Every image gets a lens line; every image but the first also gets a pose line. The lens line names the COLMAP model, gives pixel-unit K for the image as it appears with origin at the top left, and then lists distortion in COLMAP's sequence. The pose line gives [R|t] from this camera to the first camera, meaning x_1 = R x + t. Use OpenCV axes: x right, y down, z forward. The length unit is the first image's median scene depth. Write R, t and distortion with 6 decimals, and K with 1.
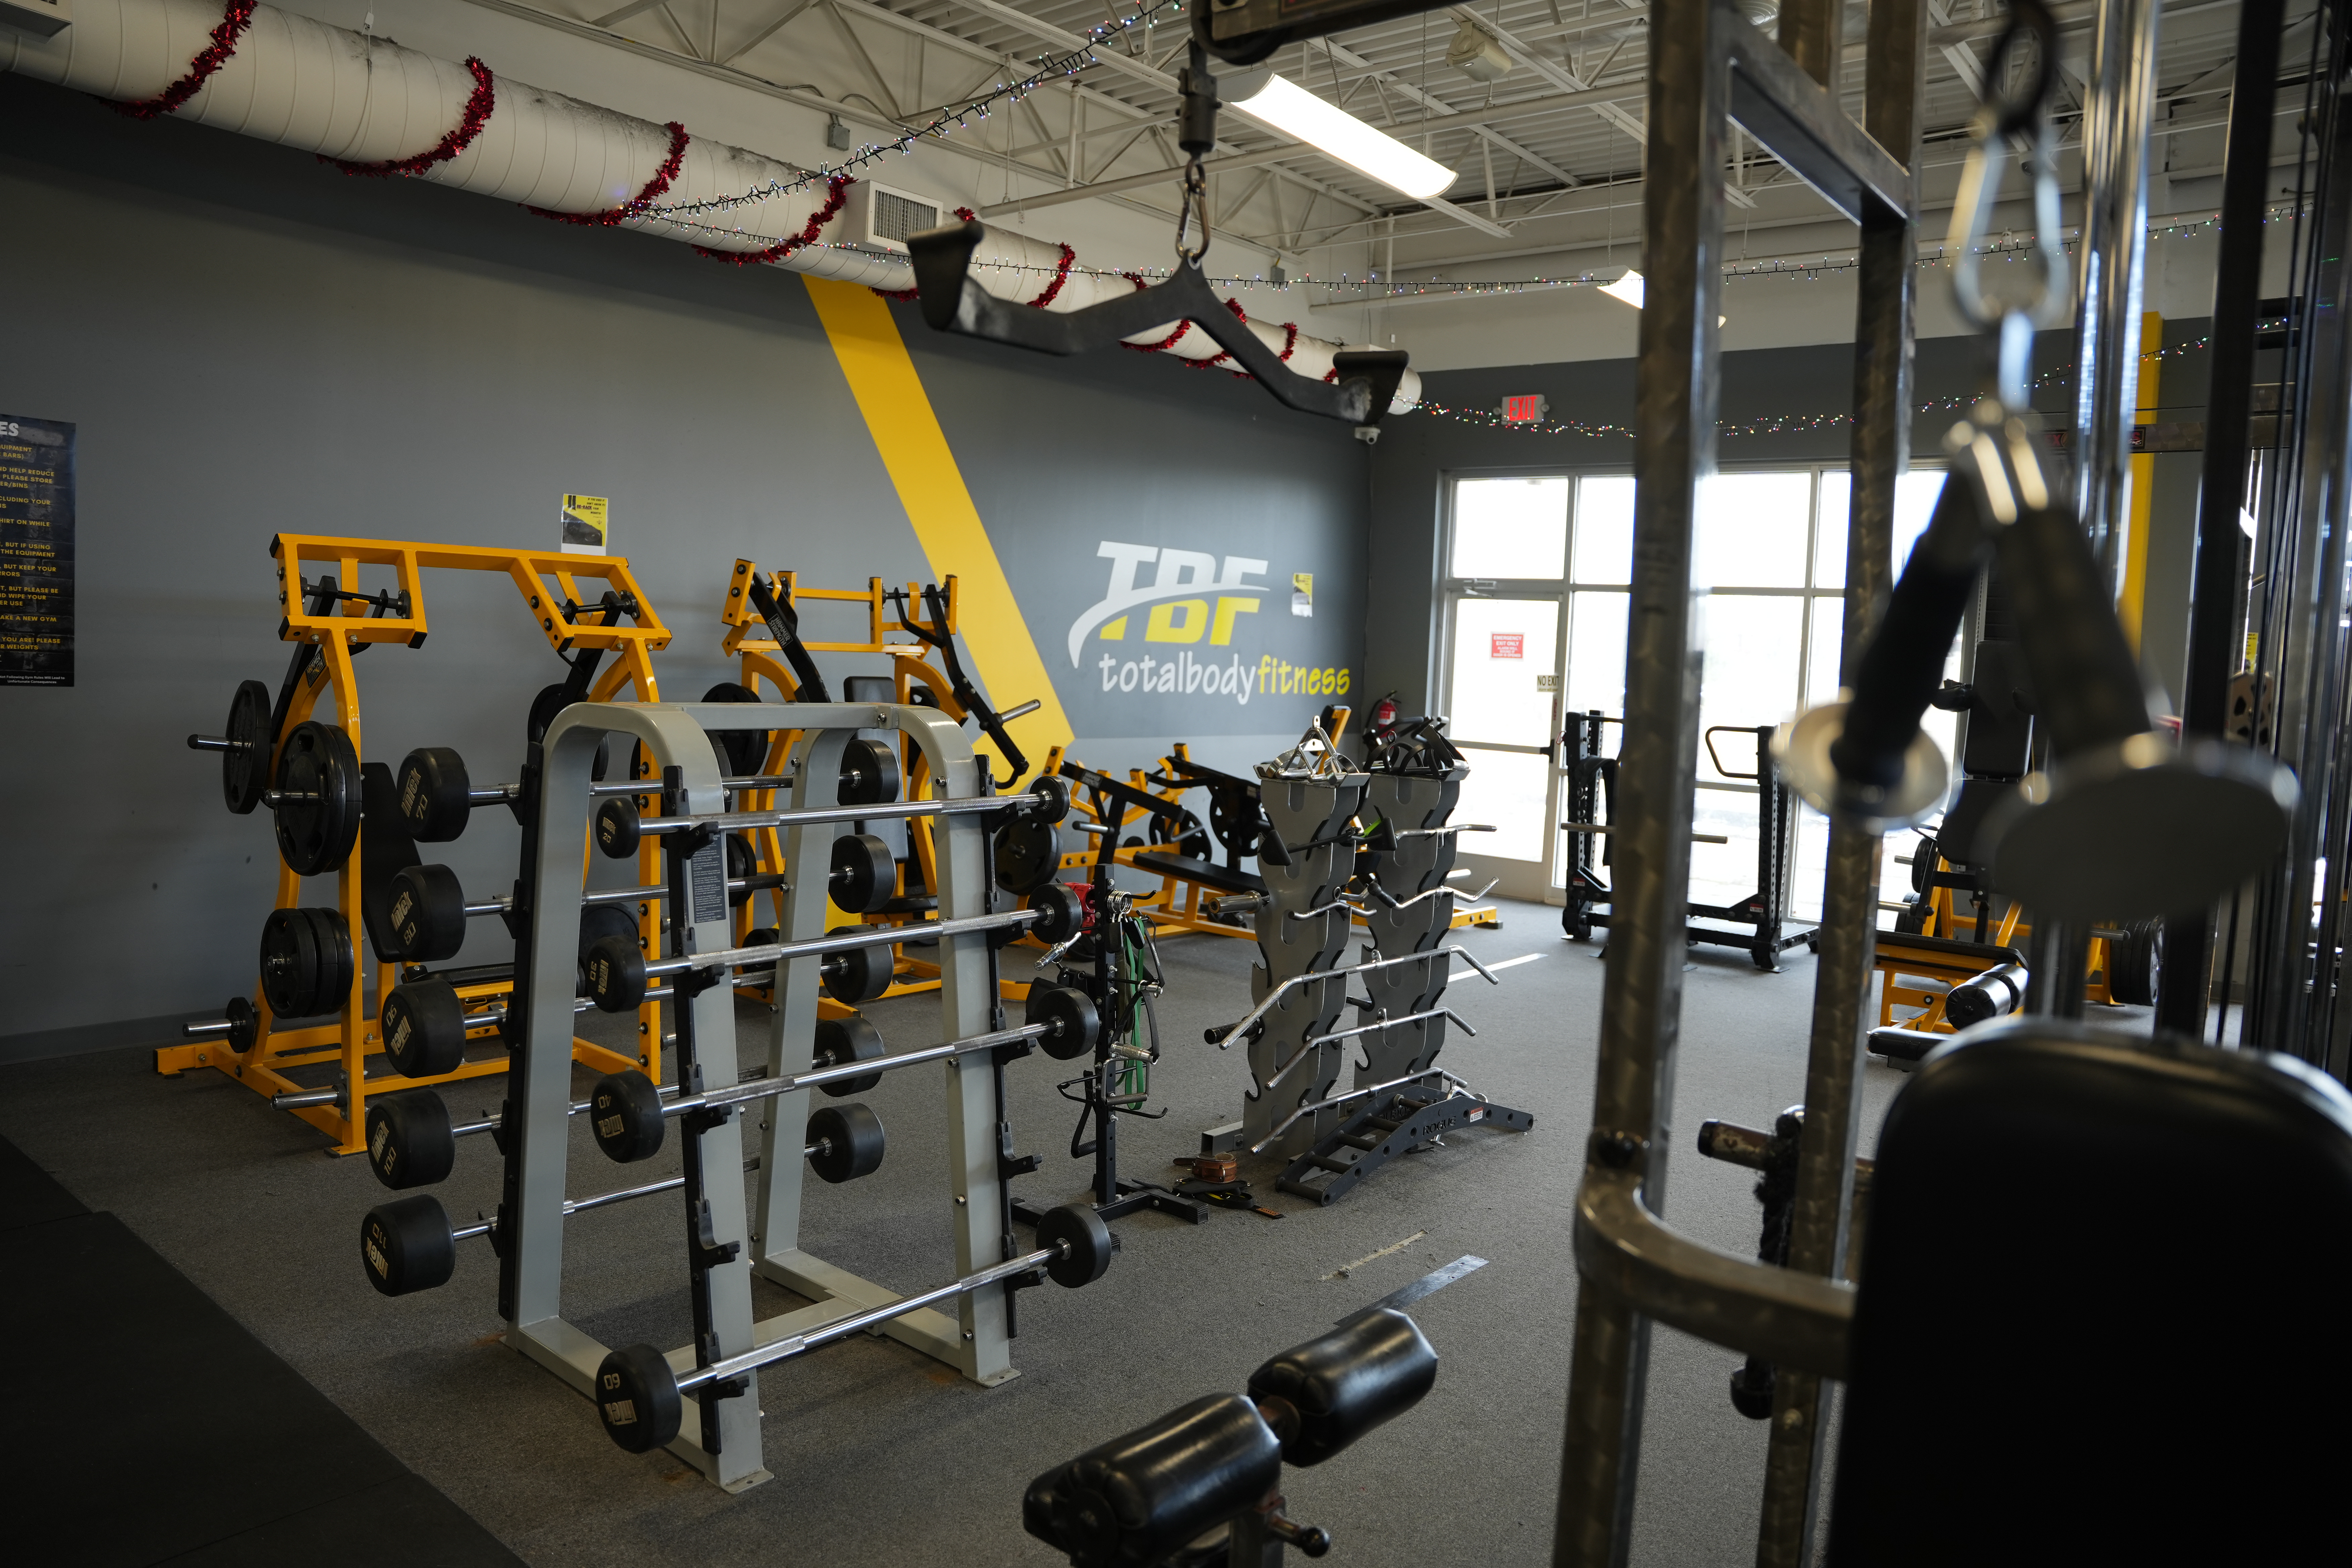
lens RADIAL K [[1657.6, 0, 1150.5], [0, 1657.6, 783.4], [0, 0, 1]] dist [-0.097534, 0.010333]
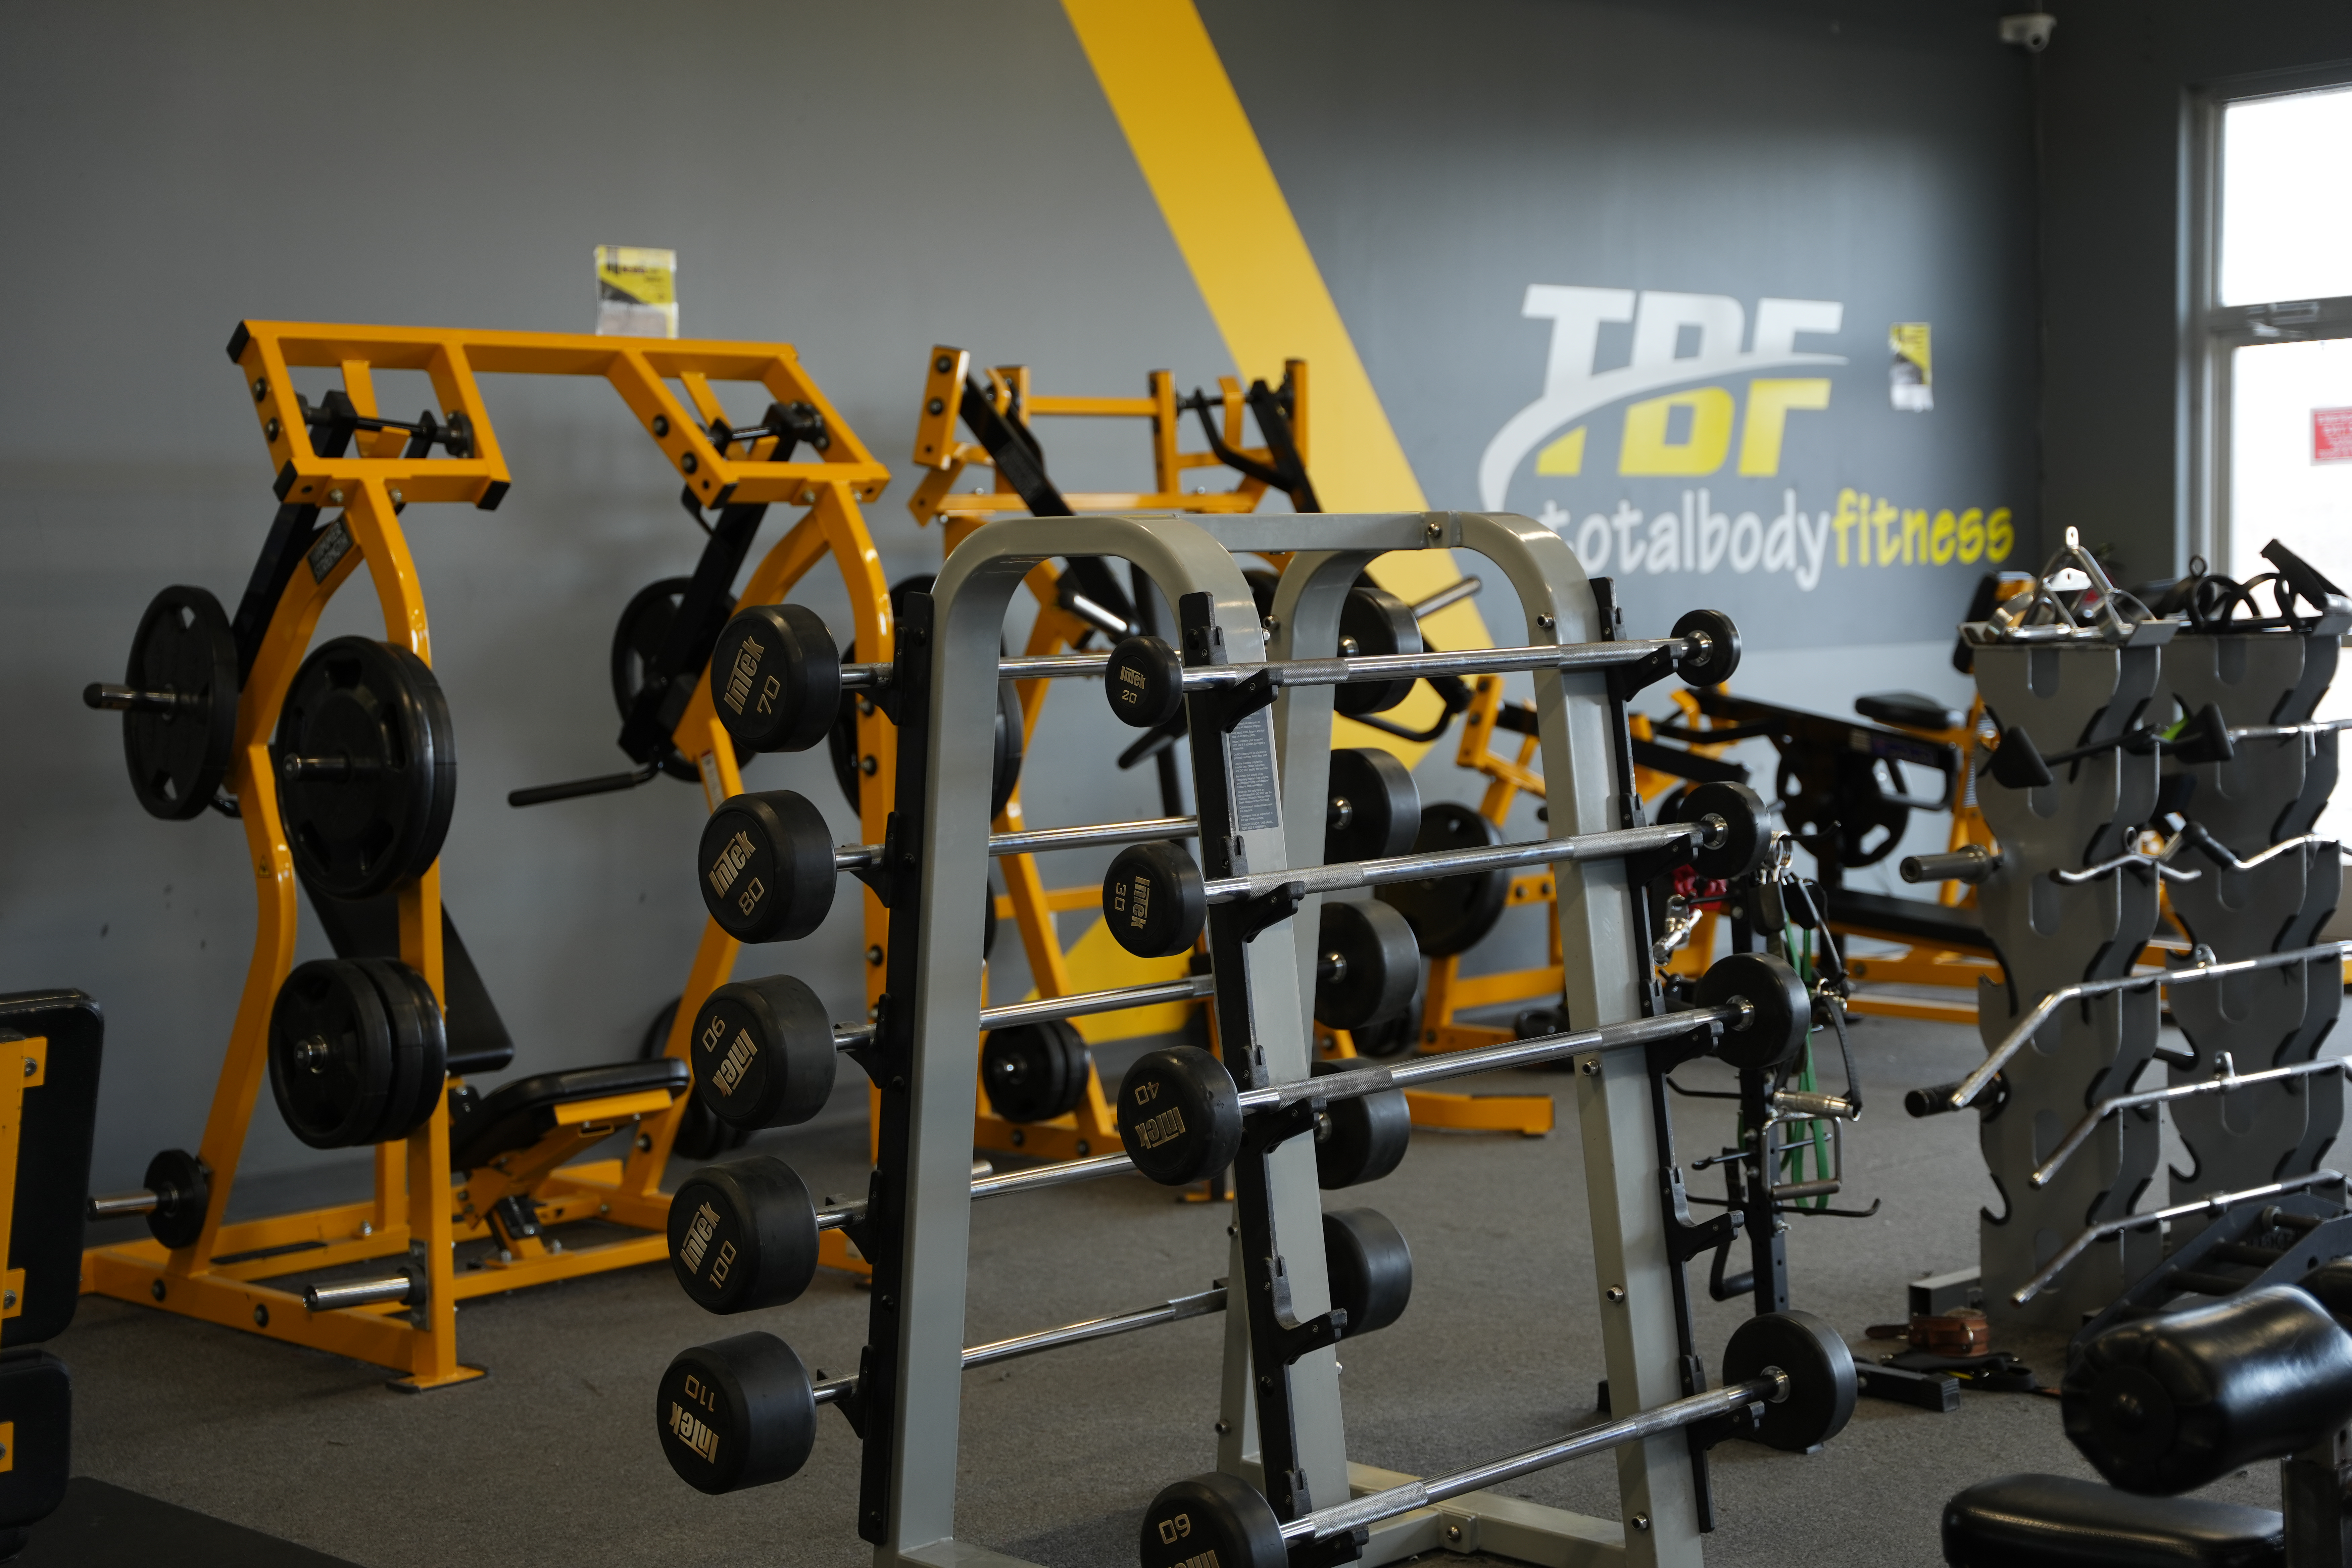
lens RADIAL K [[3571.4, 0, 1188.8], [0, 3571.4, 774.0], [0, 0, 1]] dist [0.221346, 0.000000]
pose [[0.995221, -0.060772, -0.076437, -0.103900], [0.058841, 0.997895, -0.027268, 0.055828], [0.077933, 0.022640, 0.996701, -0.238756]]
